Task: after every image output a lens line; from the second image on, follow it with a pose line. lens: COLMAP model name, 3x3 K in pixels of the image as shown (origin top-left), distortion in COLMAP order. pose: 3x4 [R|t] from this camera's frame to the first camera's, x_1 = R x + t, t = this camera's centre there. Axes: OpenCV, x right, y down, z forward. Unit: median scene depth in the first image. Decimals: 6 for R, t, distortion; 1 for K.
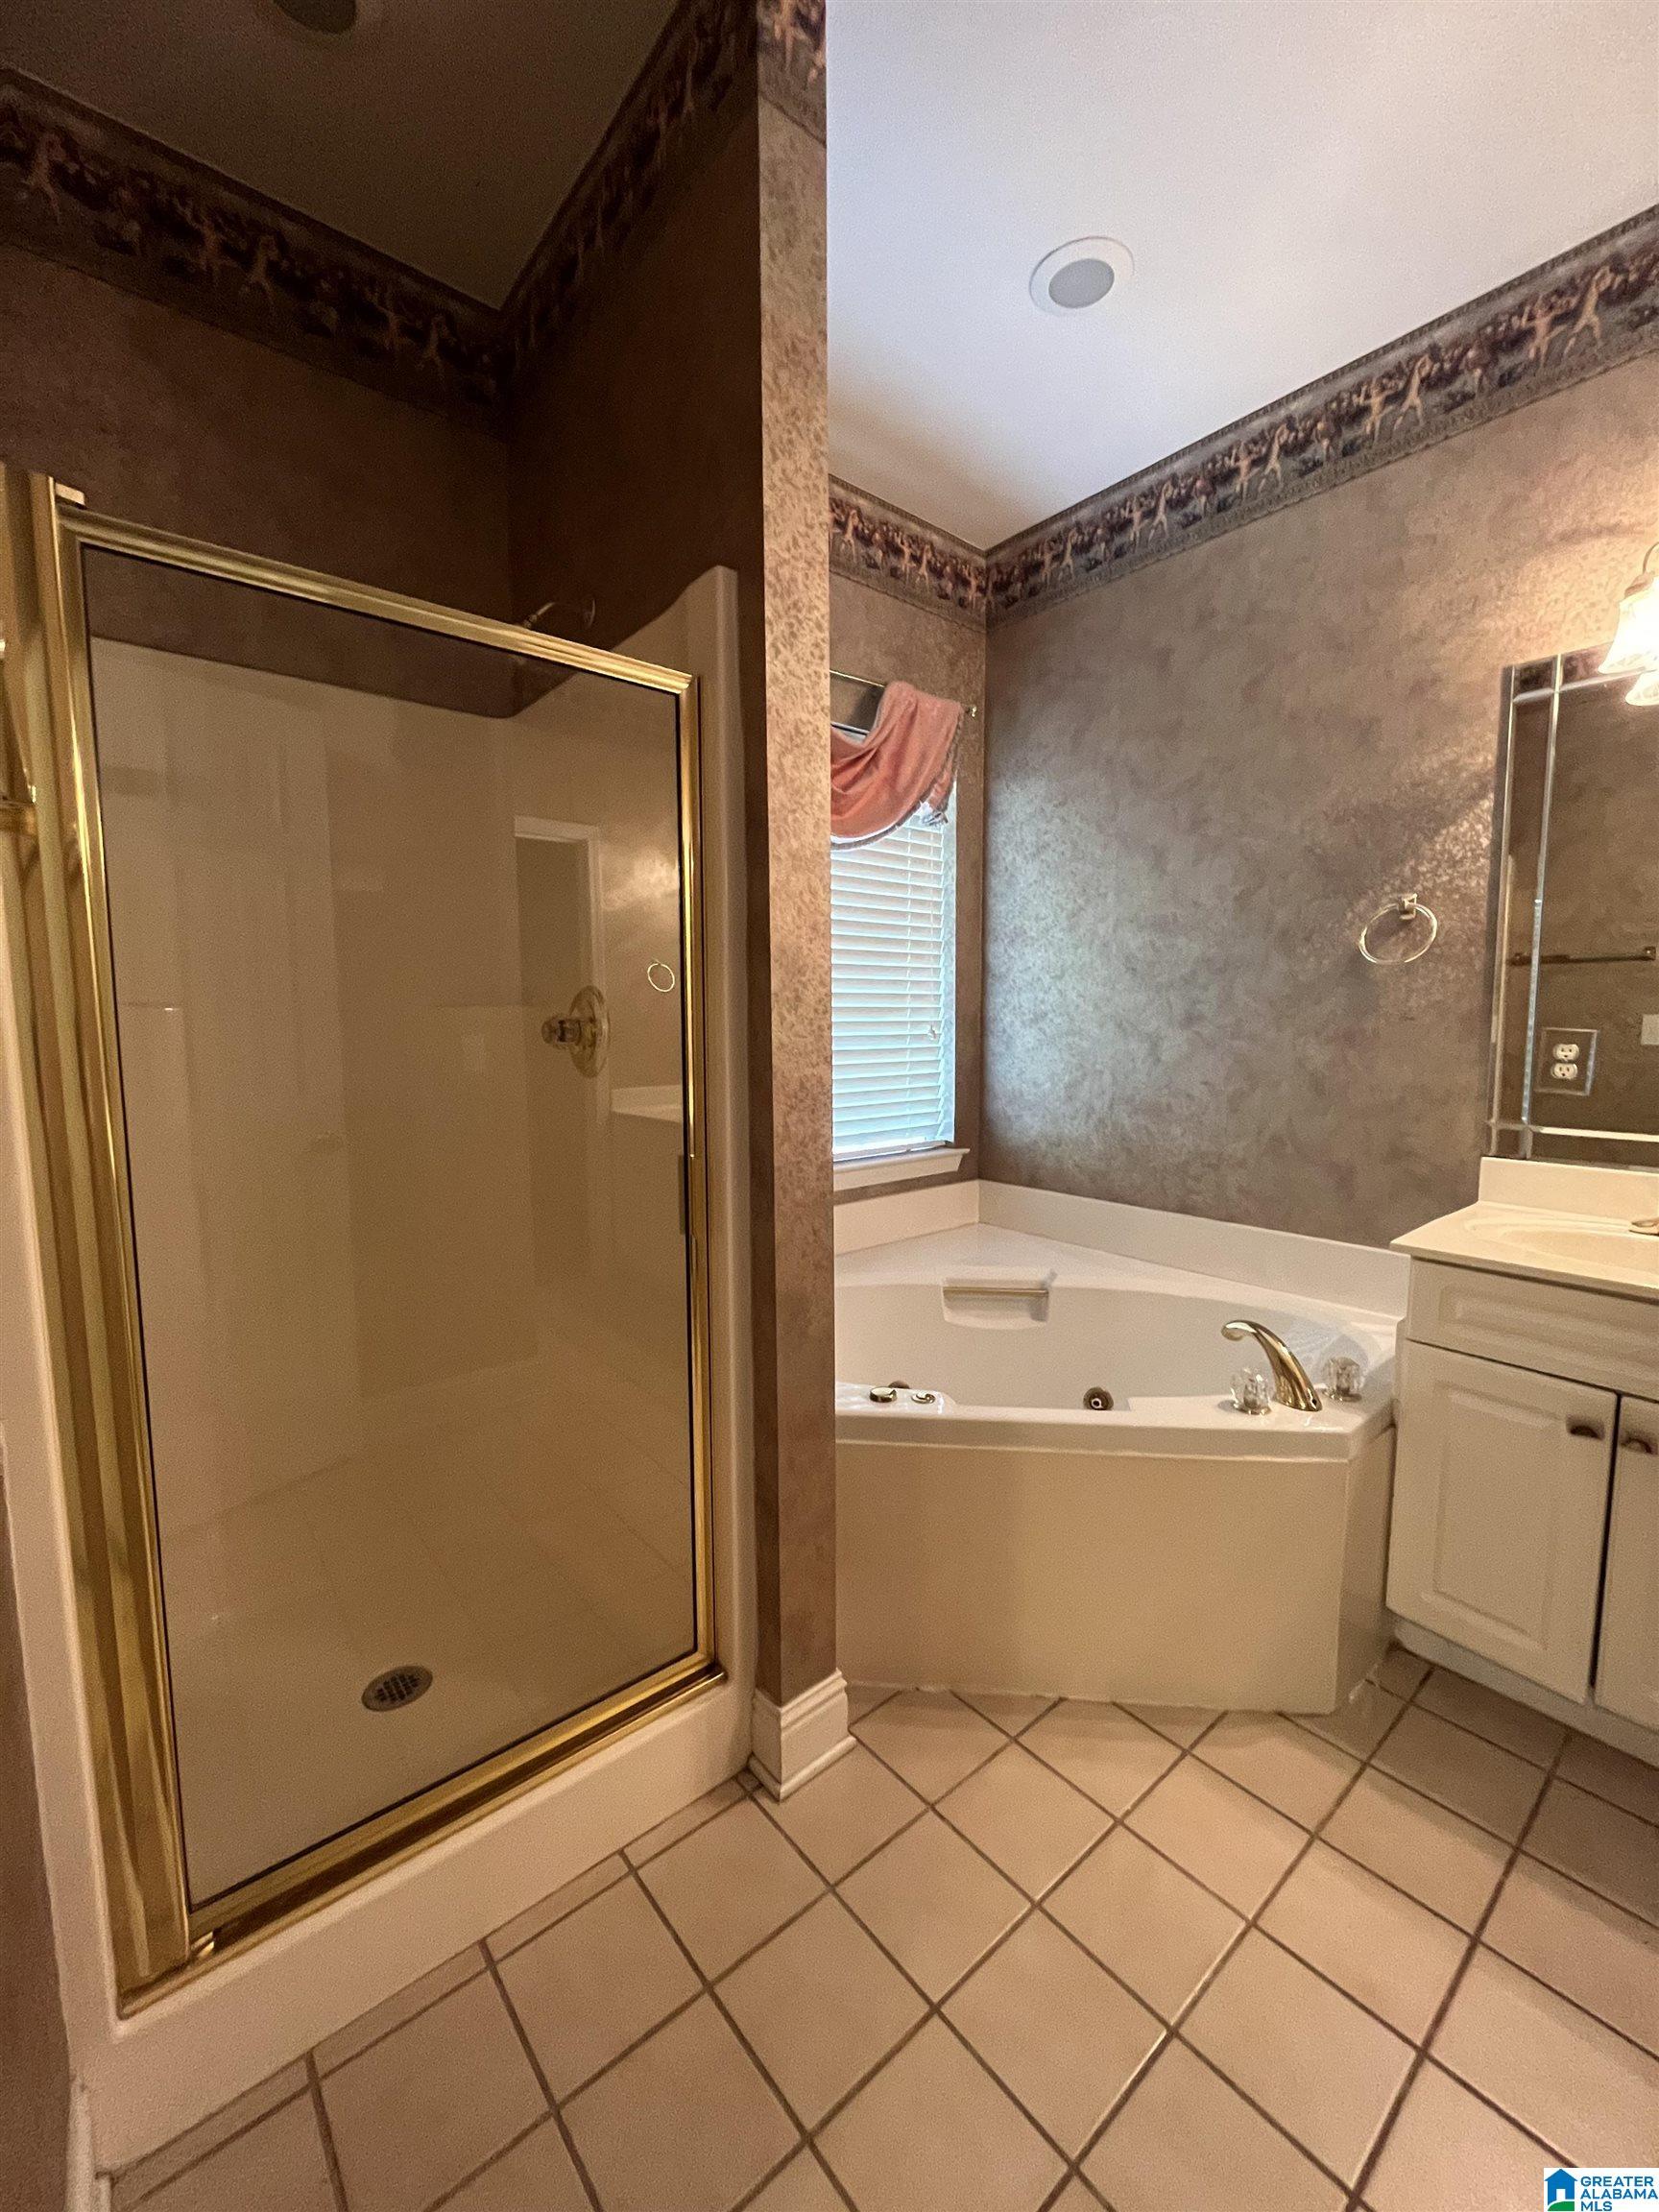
lens RADIAL K [[893.5, 0, 828.6], [0, 893.5, 1103.9], [0, 0, 1]] dist [-0.001356, -0.000792]
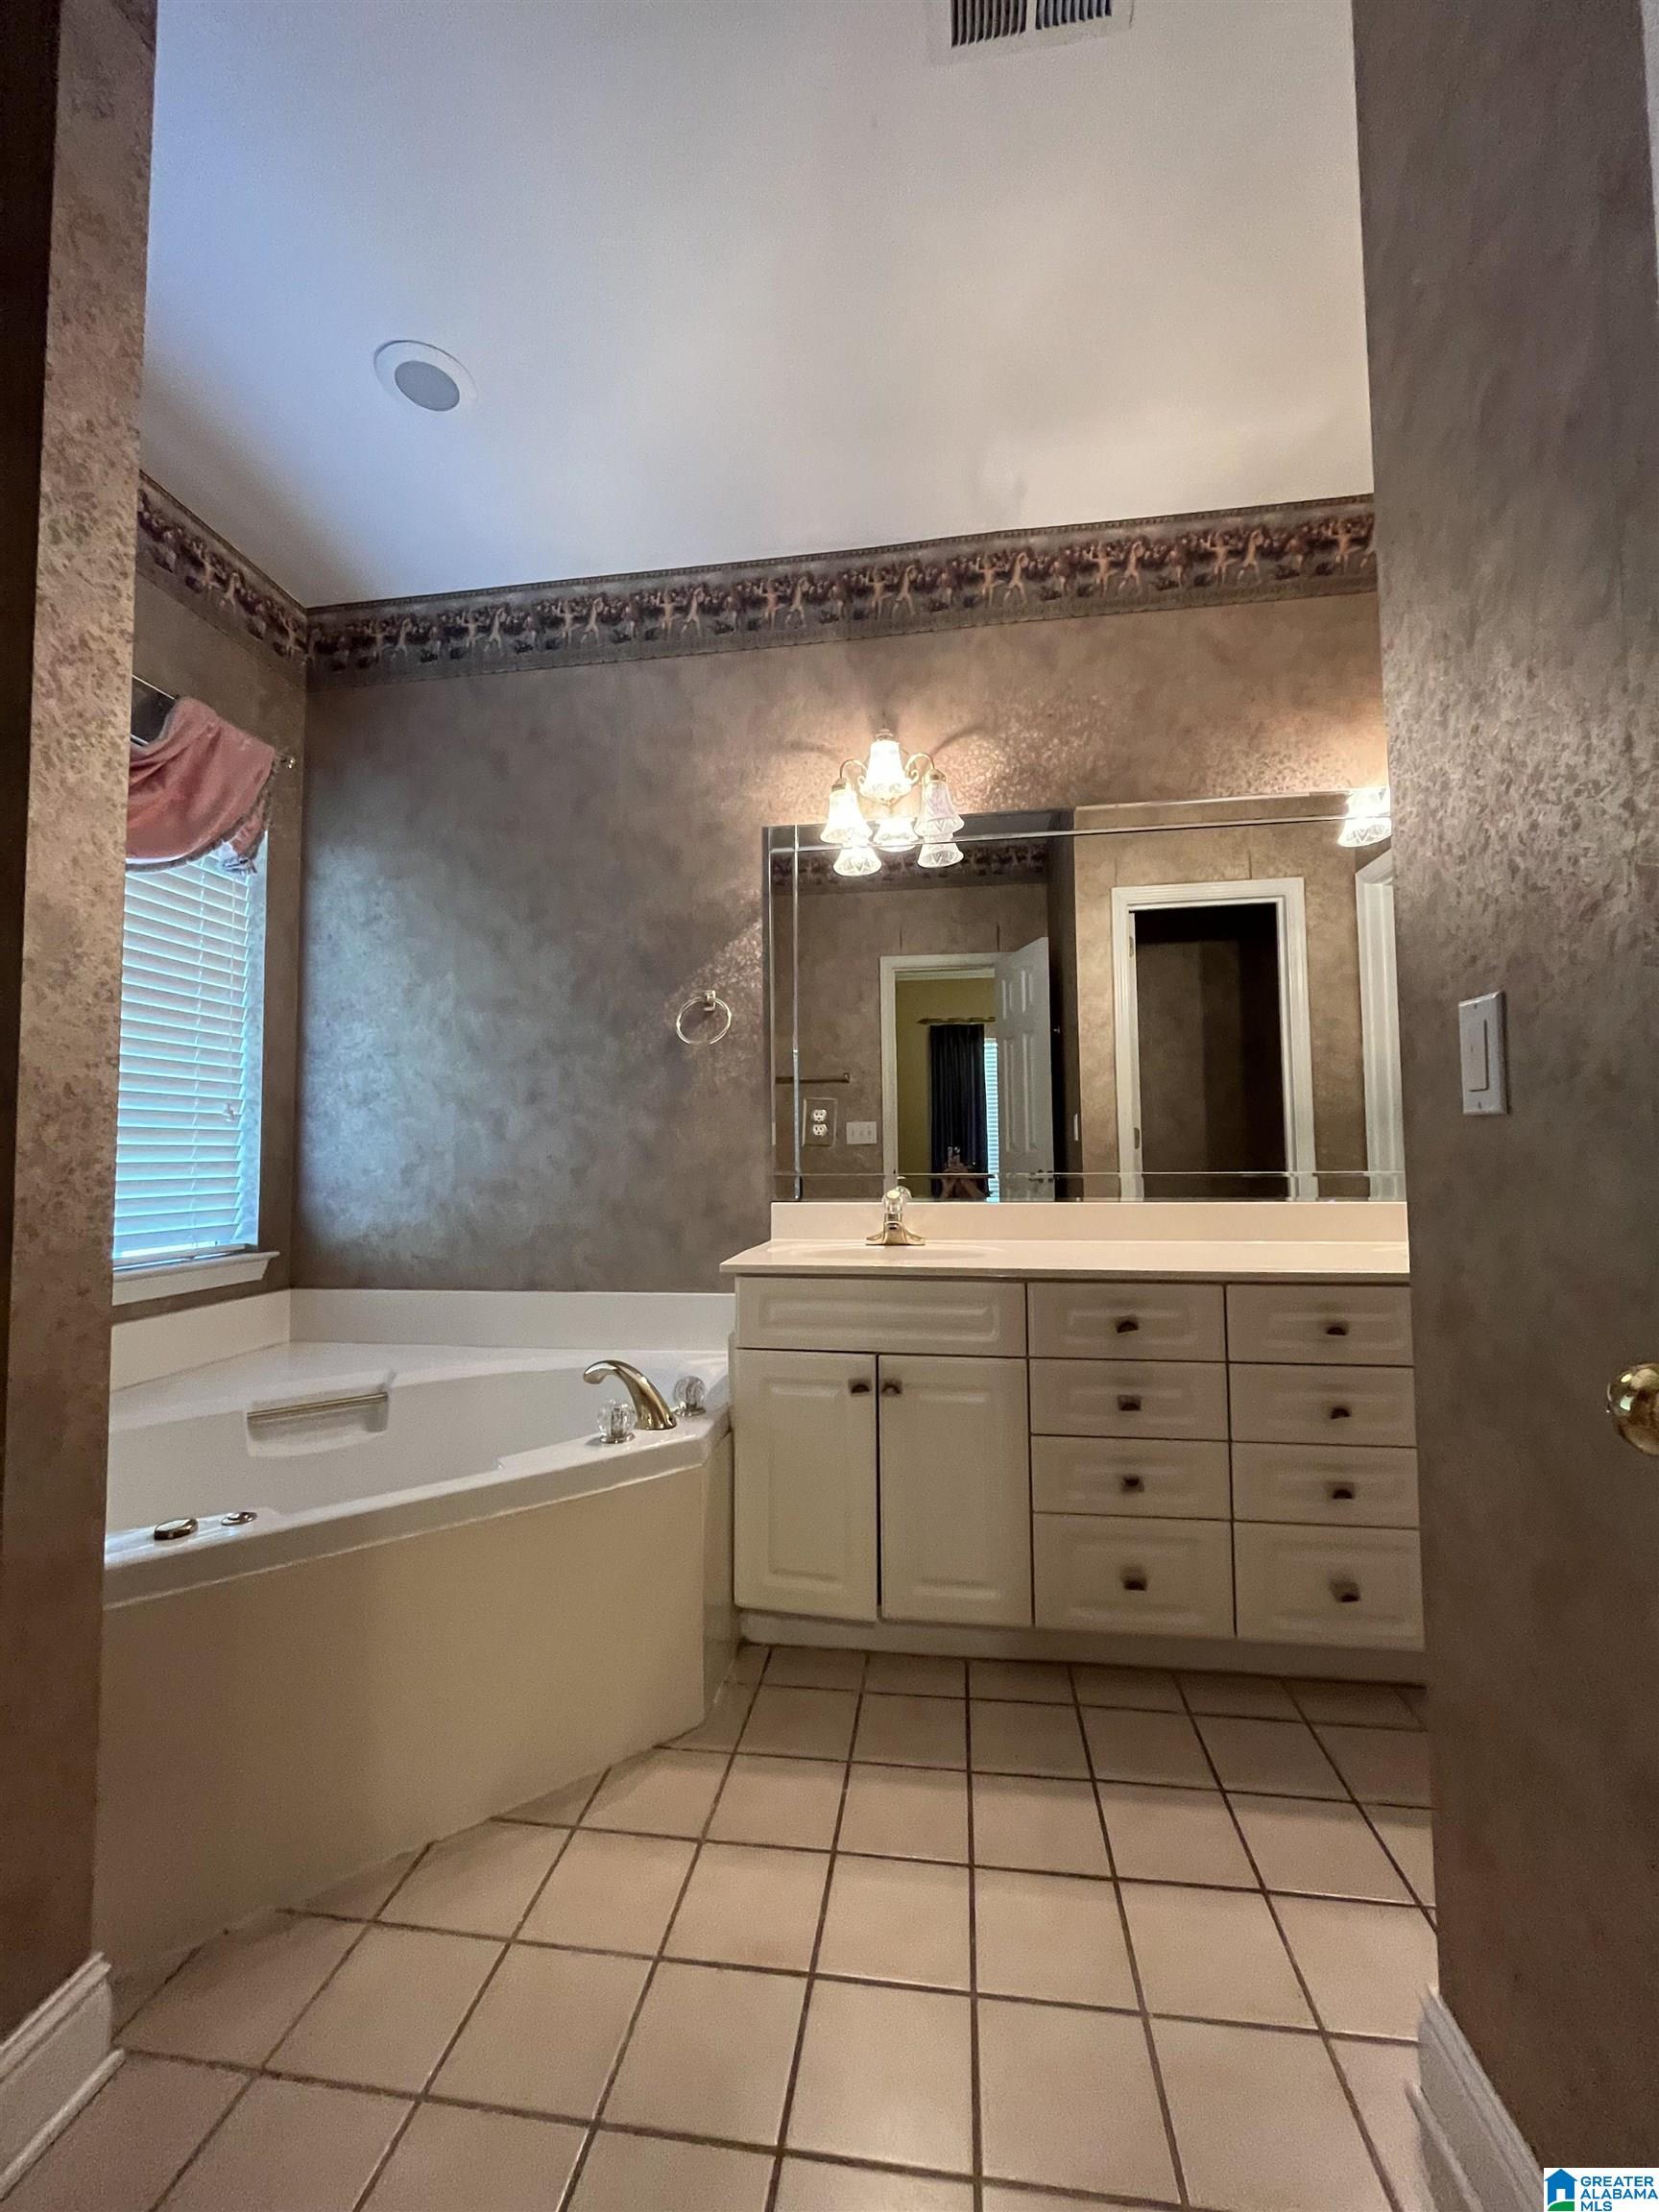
lens RADIAL K [[893.5, 0, 828.6], [0, 893.5, 1103.9], [0, 0, 1]] dist [-0.001356, -0.000792]
pose [[0.742931, 0.035387, 0.668431, -0.037198], [0.071794, 0.988628, -0.132134, 0.089872], [-0.665506, 0.146156, 0.731943, 0.024735]]
